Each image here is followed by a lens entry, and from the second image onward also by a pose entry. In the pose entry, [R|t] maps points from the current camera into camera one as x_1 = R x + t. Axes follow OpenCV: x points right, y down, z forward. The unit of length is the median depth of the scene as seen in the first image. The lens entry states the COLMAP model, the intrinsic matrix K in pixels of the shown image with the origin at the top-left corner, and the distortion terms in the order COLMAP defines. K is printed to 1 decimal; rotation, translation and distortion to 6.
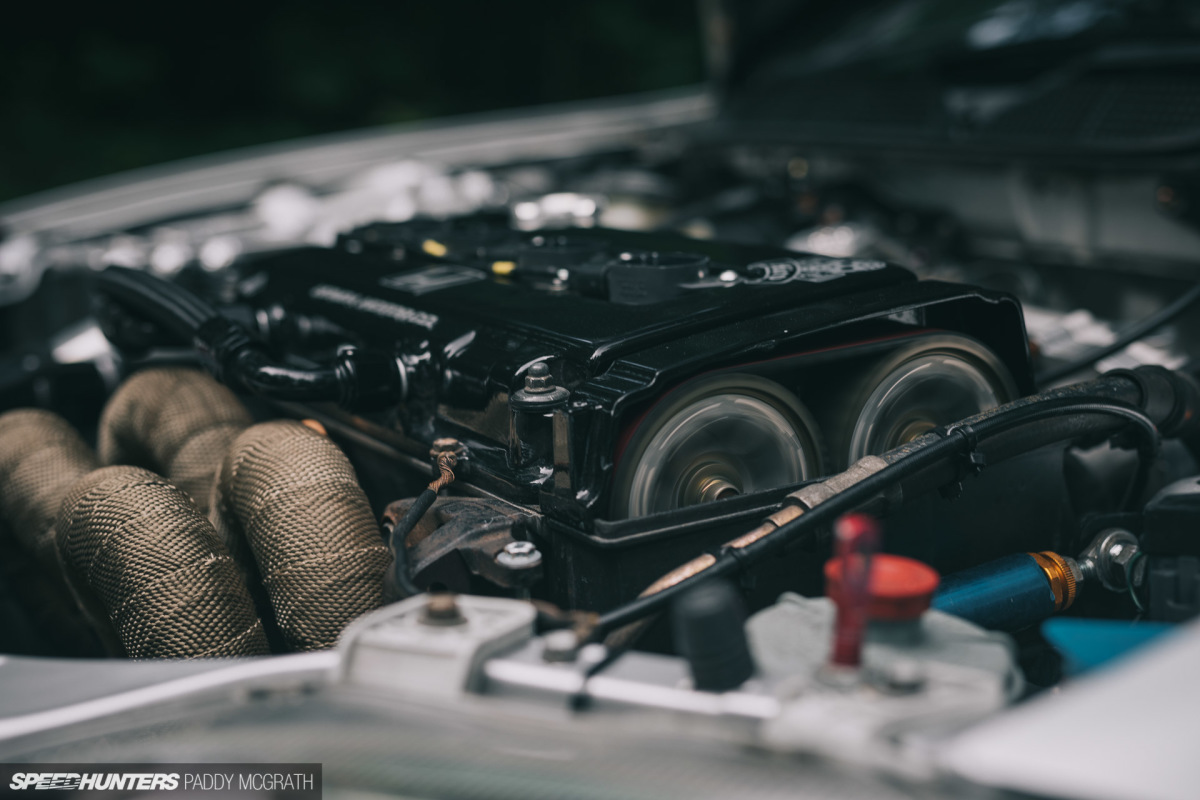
lens RADIAL K [[1719.6, 0, 603.8], [0, 1719.6, 403.1], [0, 0, 1]] dist [-0.003784, 0.000000]
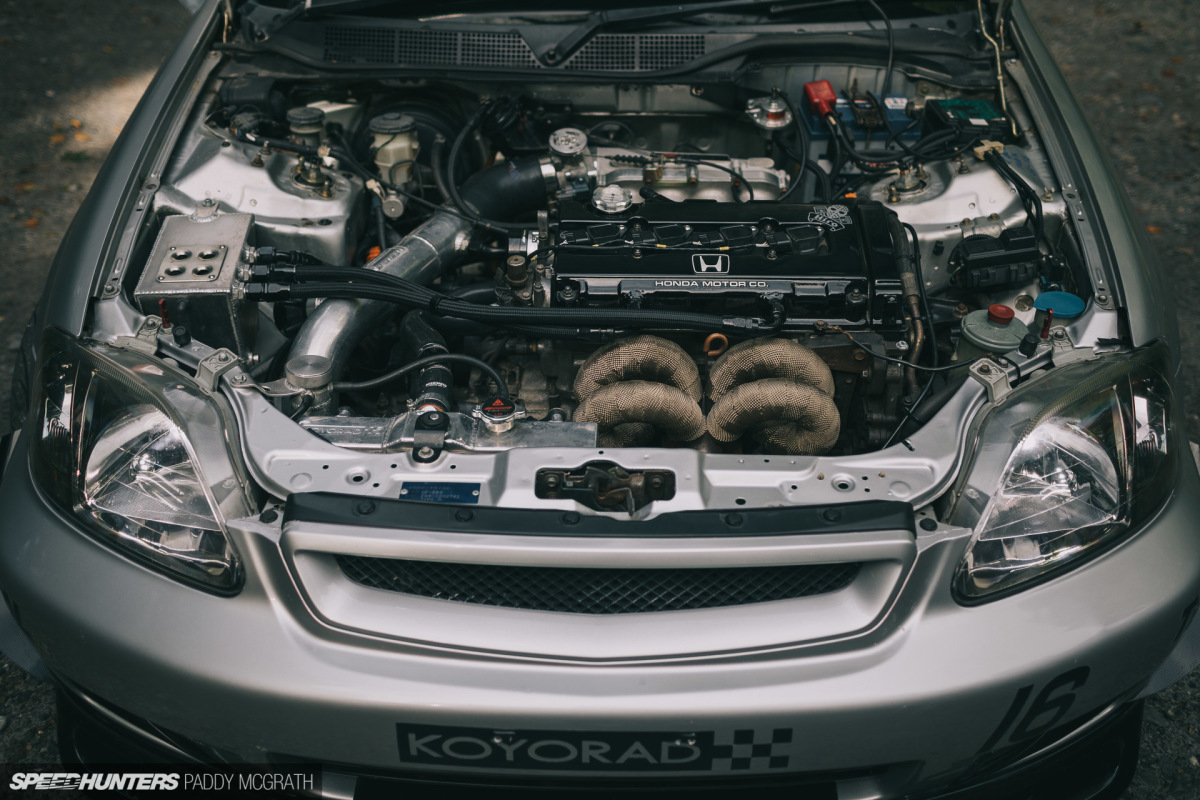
lens RADIAL K [[1161.5, 0, 623.1], [0, 1161.5, 425.9], [0, 0, 1]] dist [0.001400, 0.000000]
pose [[0.509414, -0.530026, 0.677916, -2.504723], [0.145472, 0.829500, 0.539228, -1.404109], [-0.848137, -0.176073, 0.499663, 0.301404]]
